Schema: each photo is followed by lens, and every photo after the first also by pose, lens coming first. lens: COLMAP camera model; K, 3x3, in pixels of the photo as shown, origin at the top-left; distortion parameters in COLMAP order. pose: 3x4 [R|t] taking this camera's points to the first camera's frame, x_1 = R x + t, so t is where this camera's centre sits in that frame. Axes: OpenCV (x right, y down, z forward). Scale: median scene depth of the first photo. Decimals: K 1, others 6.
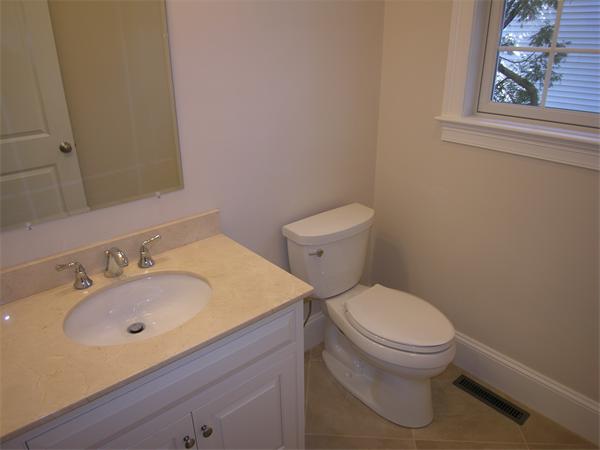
lens RADIAL K [[426.8, 0, 298.2], [0, 426.8, 221.3], [0, 0, 1]] dist [-0.058627, -0.001820]
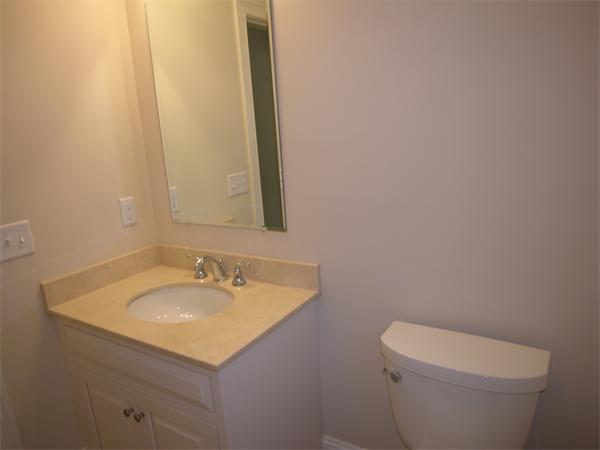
lens RADIAL K [[426.8, 0, 298.2], [0, 426.8, 221.3], [0, 0, 1]] dist [-0.058627, -0.001820]
pose [[0.310637, 0.202841, -0.928634, 0.720346], [-0.316180, 0.943383, 0.100297, -0.220893], [0.896401, 0.262460, 0.357184, 0.677018]]
